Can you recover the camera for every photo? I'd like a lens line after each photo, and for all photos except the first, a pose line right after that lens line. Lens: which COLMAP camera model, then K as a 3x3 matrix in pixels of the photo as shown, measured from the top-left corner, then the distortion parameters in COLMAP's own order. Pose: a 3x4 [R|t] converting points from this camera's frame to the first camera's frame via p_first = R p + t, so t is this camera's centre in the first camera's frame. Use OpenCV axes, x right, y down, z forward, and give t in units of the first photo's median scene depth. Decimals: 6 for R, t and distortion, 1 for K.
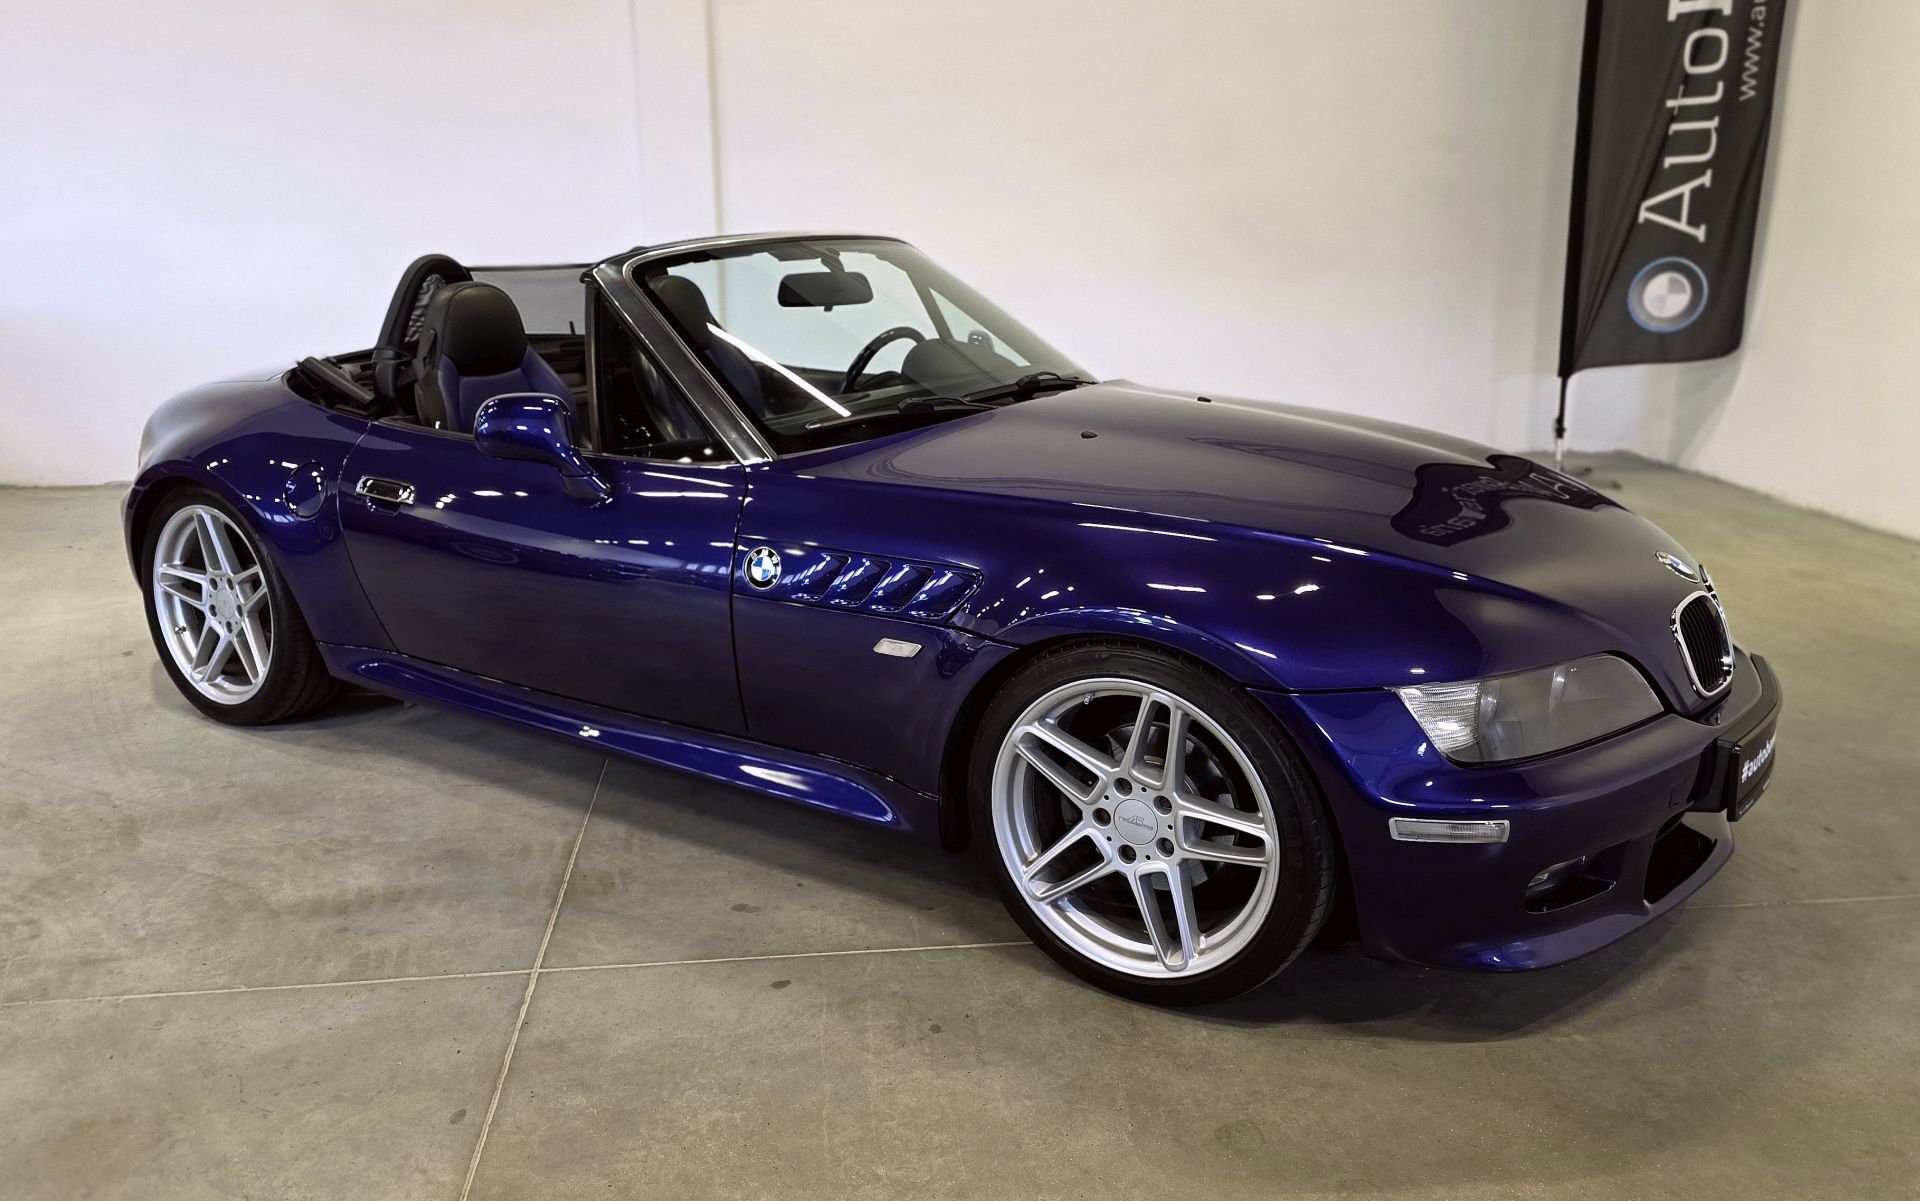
lens RADIAL K [[1196.0, 0, 894.0], [0, 1196.0, 608.3], [0, 0, 1]] dist [0.055036, -0.036974]
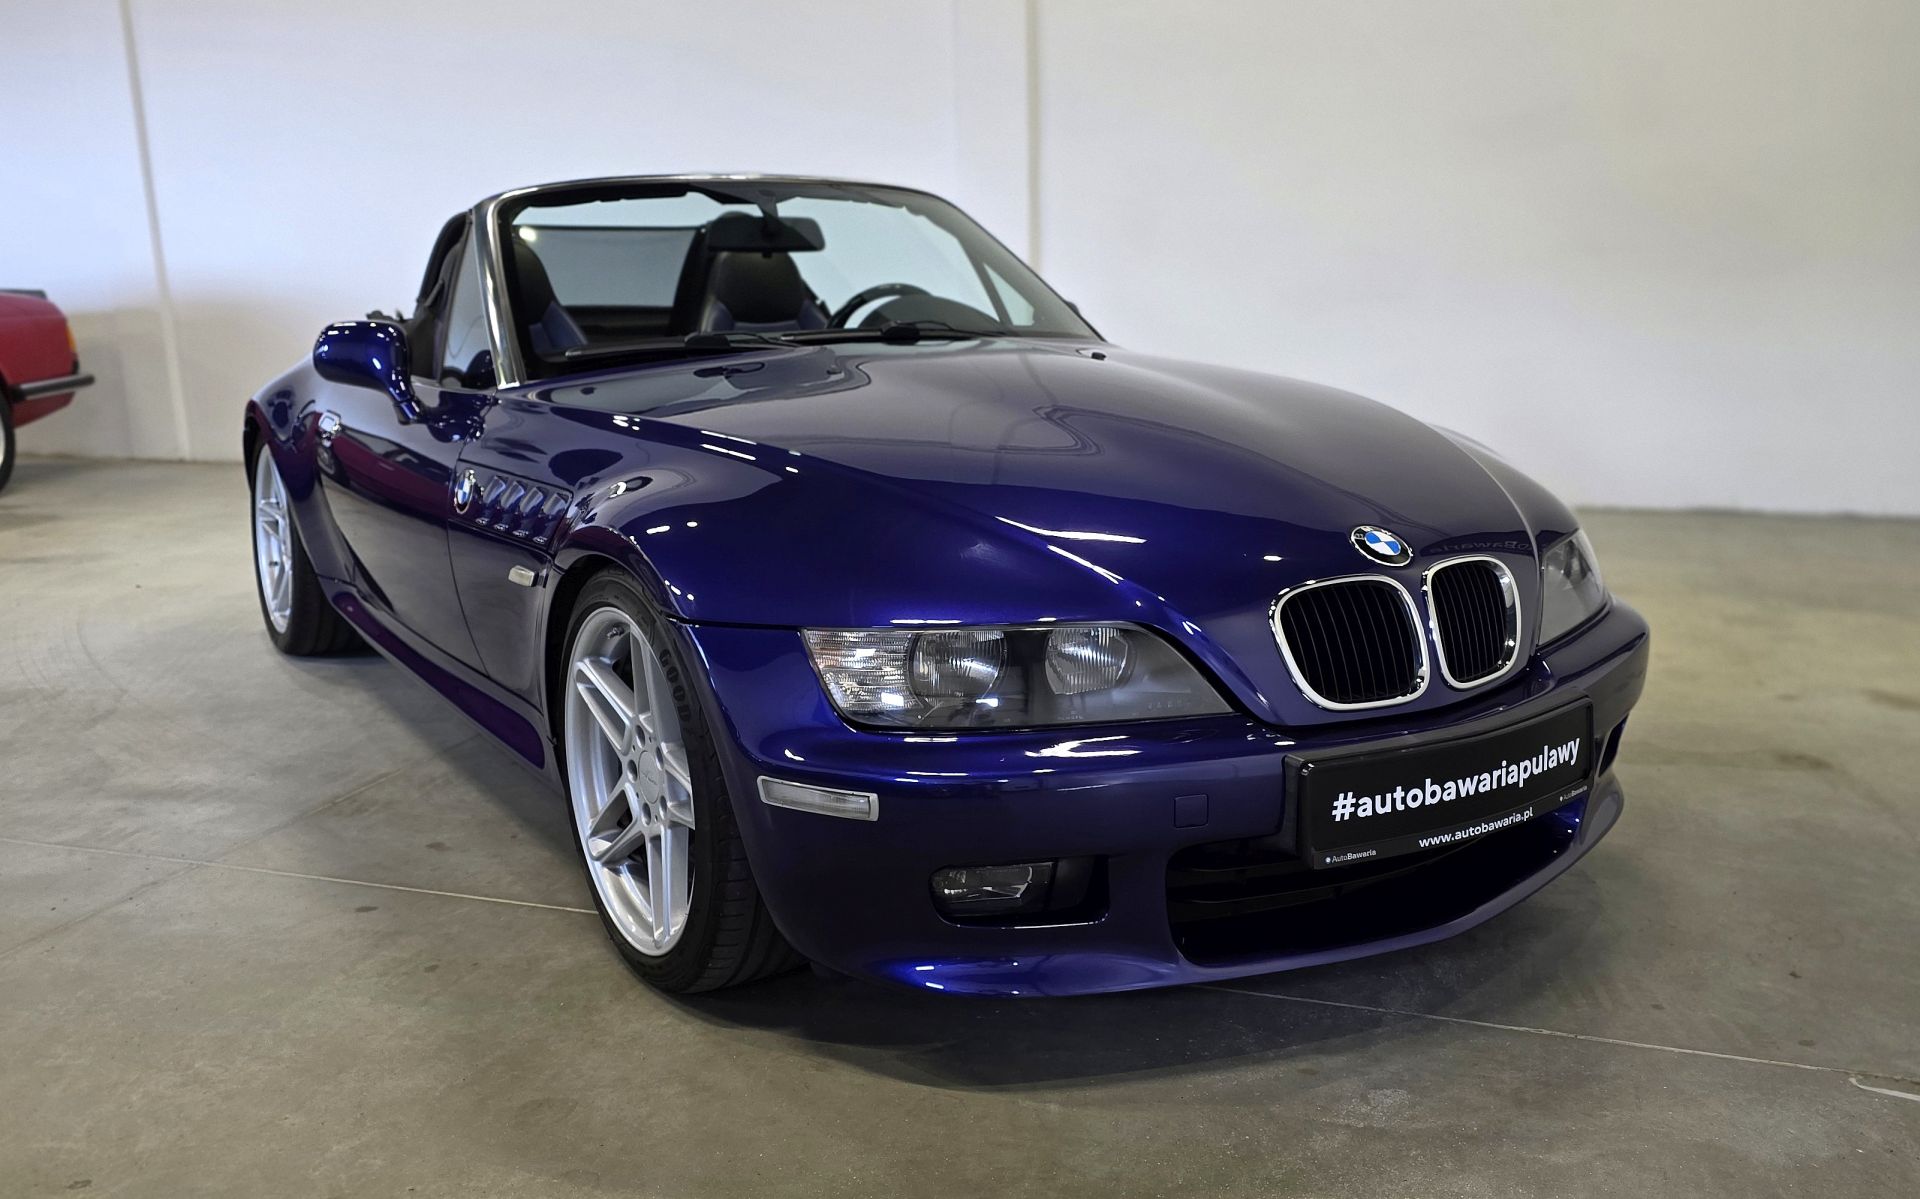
lens RADIAL K [[1351.3, 0, 1002.5], [0, 1351.3, 641.4], [0, 0, 1]] dist [0.057499, -0.043453]
pose [[0.936086, 0.091477, -0.339669, 0.681336], [-0.102109, 0.994681, -0.013520, 0.057402], [0.336626, 0.047339, 0.940448, 0.121845]]
